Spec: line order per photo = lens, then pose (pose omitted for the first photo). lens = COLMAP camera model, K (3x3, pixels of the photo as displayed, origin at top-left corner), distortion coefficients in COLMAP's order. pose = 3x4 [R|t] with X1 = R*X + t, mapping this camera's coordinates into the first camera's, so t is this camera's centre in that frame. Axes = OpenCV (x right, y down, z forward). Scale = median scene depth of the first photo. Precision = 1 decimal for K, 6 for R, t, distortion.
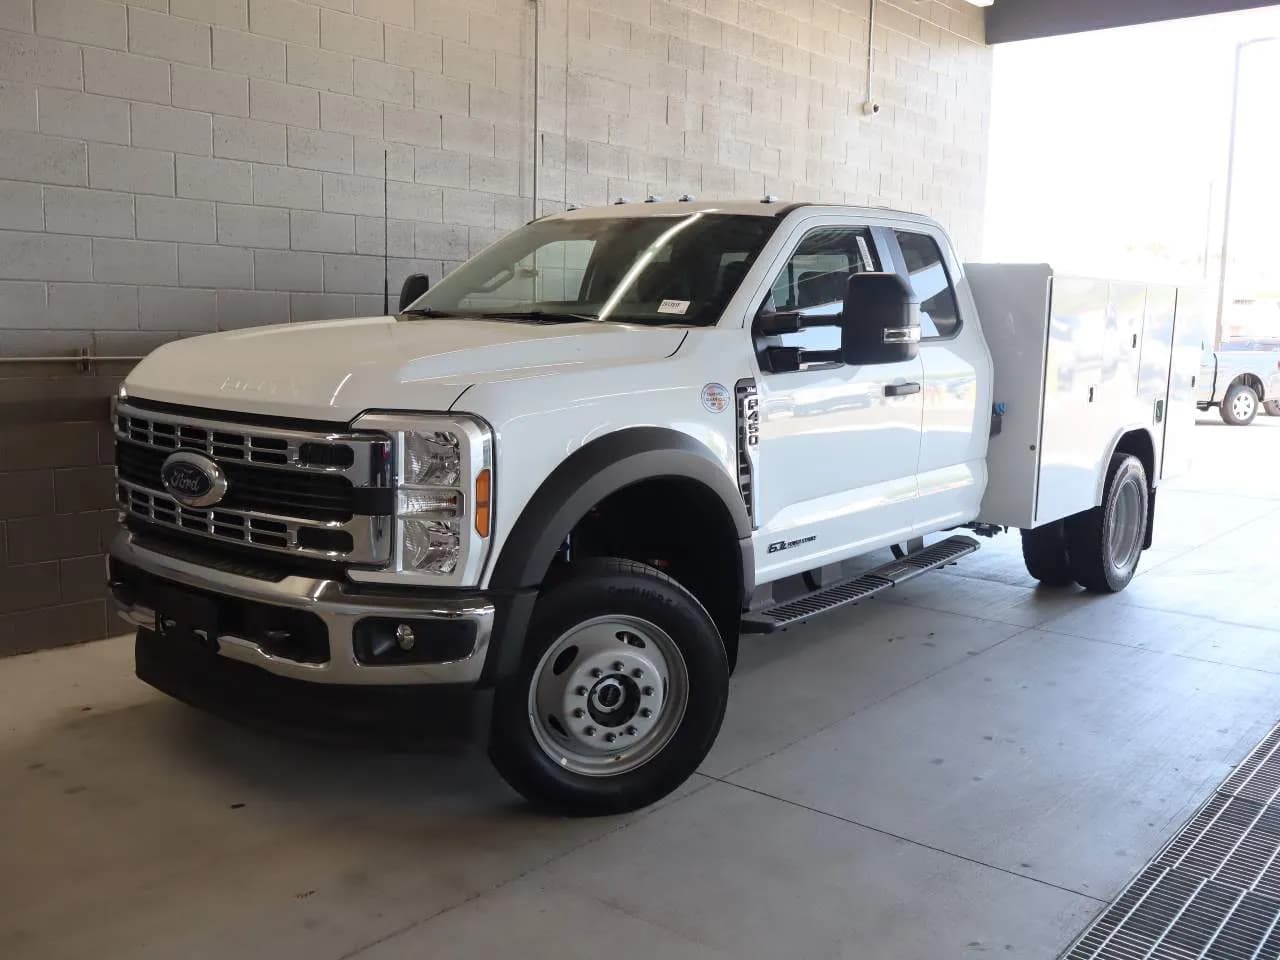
lens RADIAL K [[1202.4, 0, 633.1], [0, 1202.4, 457.6], [0, 0, 1]] dist [0.048486, 0.000000]
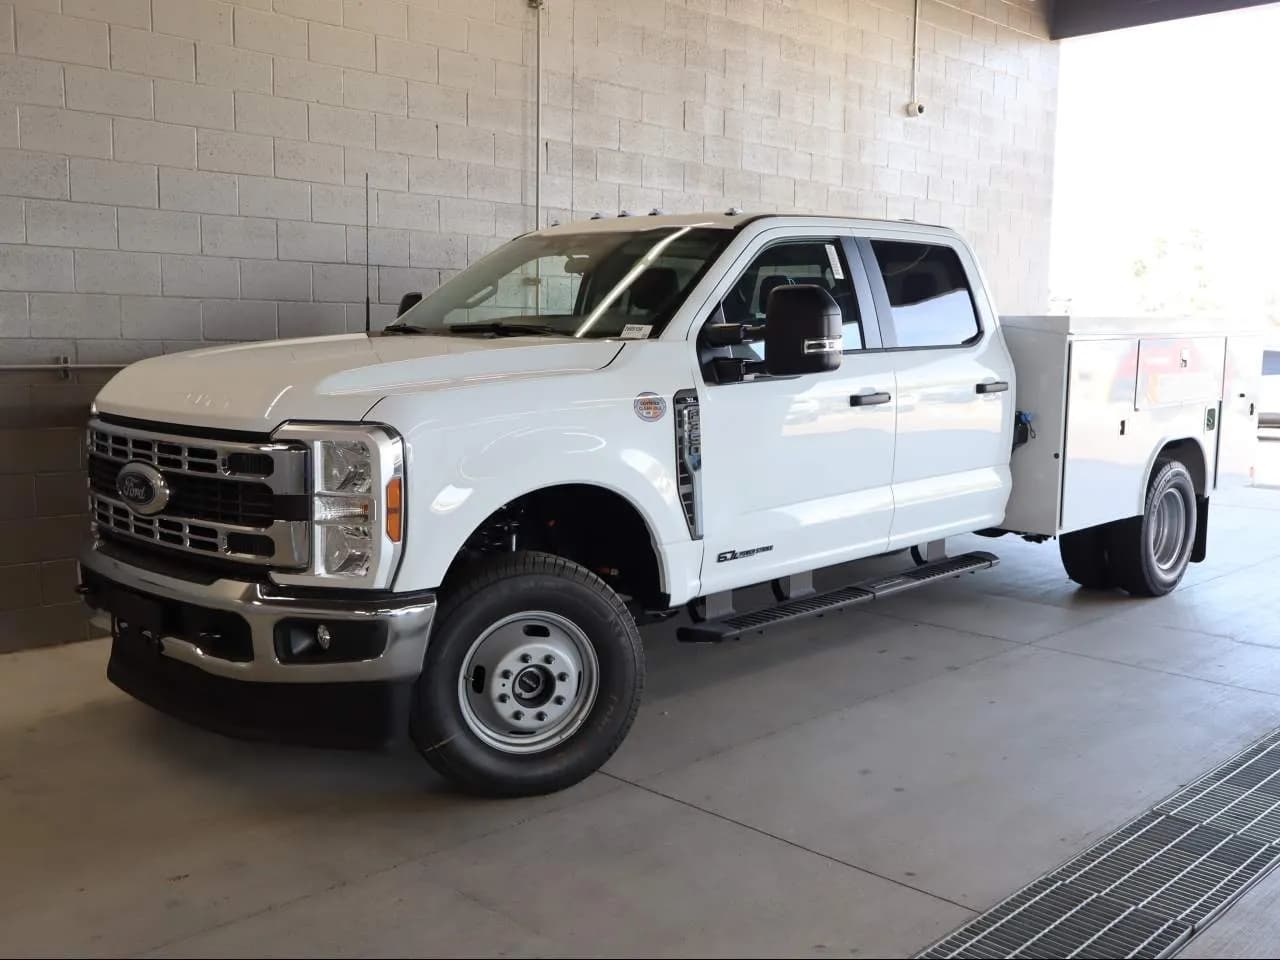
lens RADIAL K [[1274.6, 0, 640.6], [0, 1274.6, 445.7], [0, 0, 1]] dist [0.062697, 0.000000]
pose [[0.996596, -0.005473, -0.082262, 0.163974], [0.003352, 0.999659, -0.025902, 0.011051], [0.082376, 0.025538, 0.996274, -0.085383]]
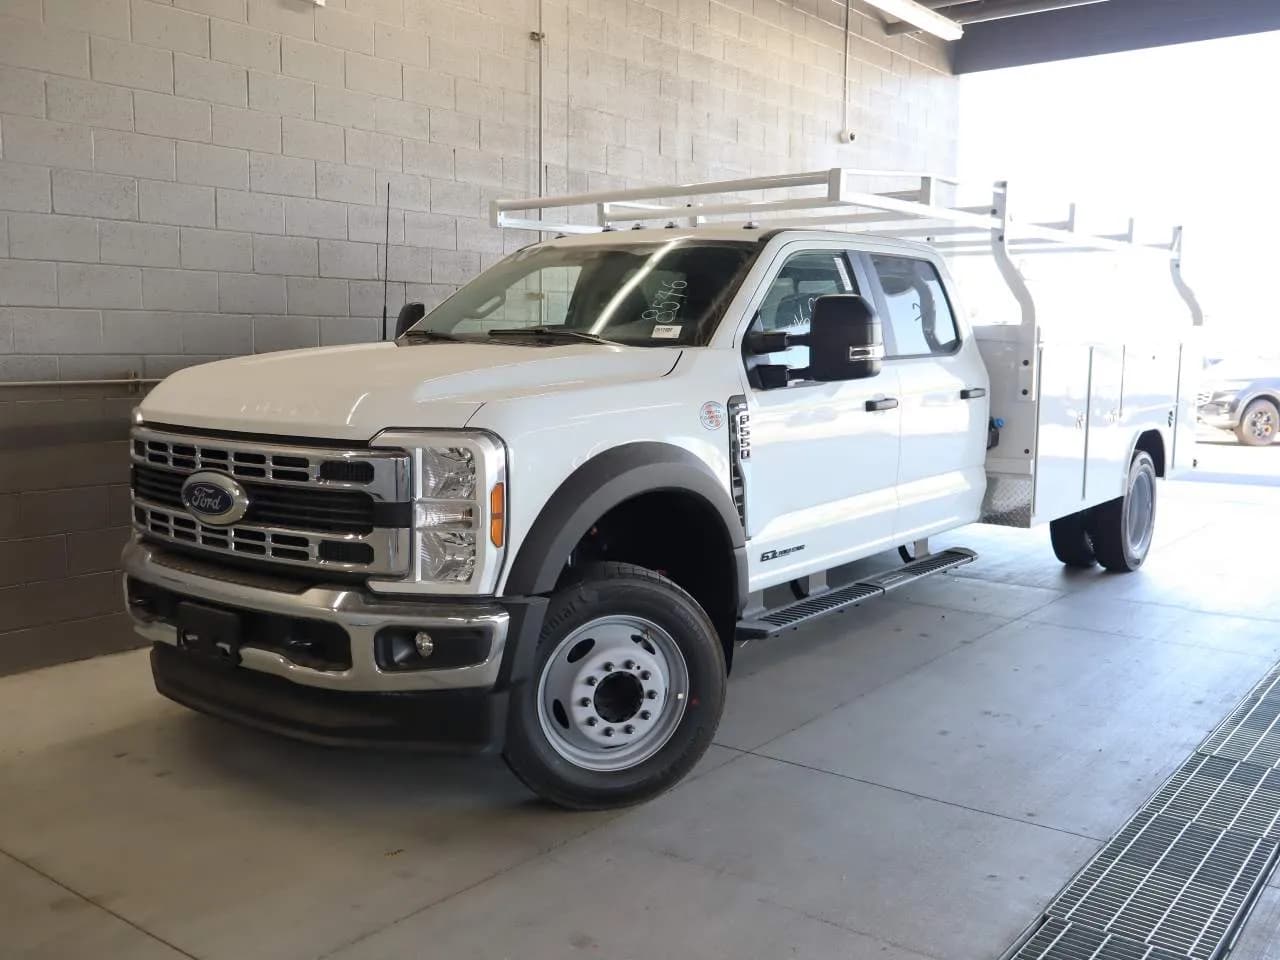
lens RADIAL K [[1202.4, 0, 630.9], [0, 1202.4, 461.9], [0, 0, 1]] dist [0.048486, 0.000000]
pose [[0.999536, -0.015904, 0.025964, -0.031105], [0.016360, 0.999714, -0.017460, 0.010649], [-0.025679, 0.017876, 0.999510, -0.051750]]
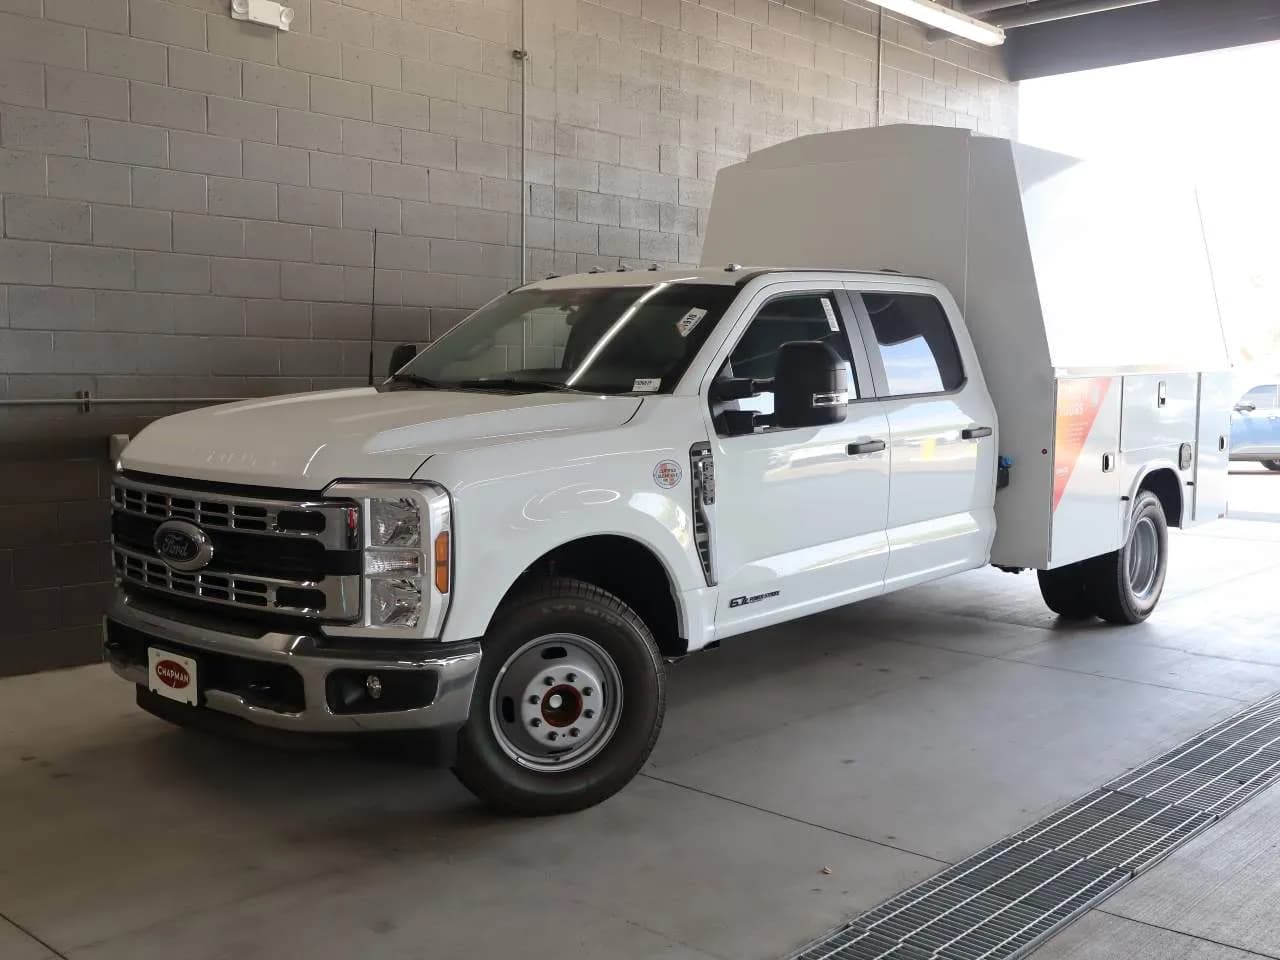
lens RADIAL K [[1344.4, 0, 646.1], [0, 1344.4, 451.9], [0, 0, 1]] dist [0.051996, 0.000000]
pose [[0.999535, -0.016997, -0.025313, 0.085917], [0.015796, 0.998774, -0.046914, -0.002358], [0.026080, 0.046493, 0.998578, -0.209568]]
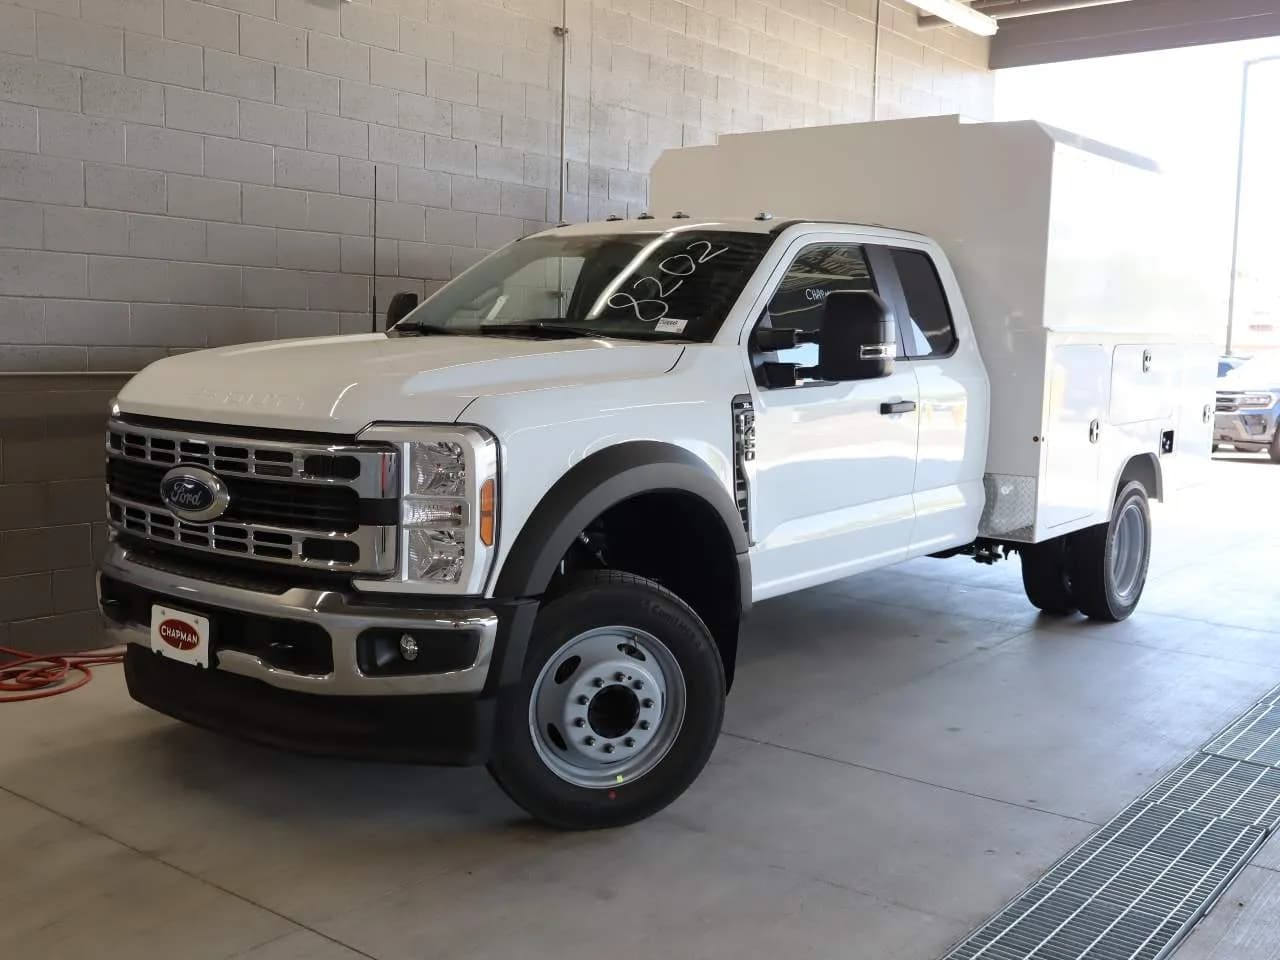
lens RADIAL K [[1333.4, 0, 646.8], [0, 1333.4, 458.8], [0, 0, 1]] dist [0.018270, 0.000000]
pose [[0.999561, -0.003132, 0.029477, -0.021060], [0.003998, 0.999561, -0.029368, 0.023173], [-0.029372, 0.029473, 0.999134, -0.117655]]
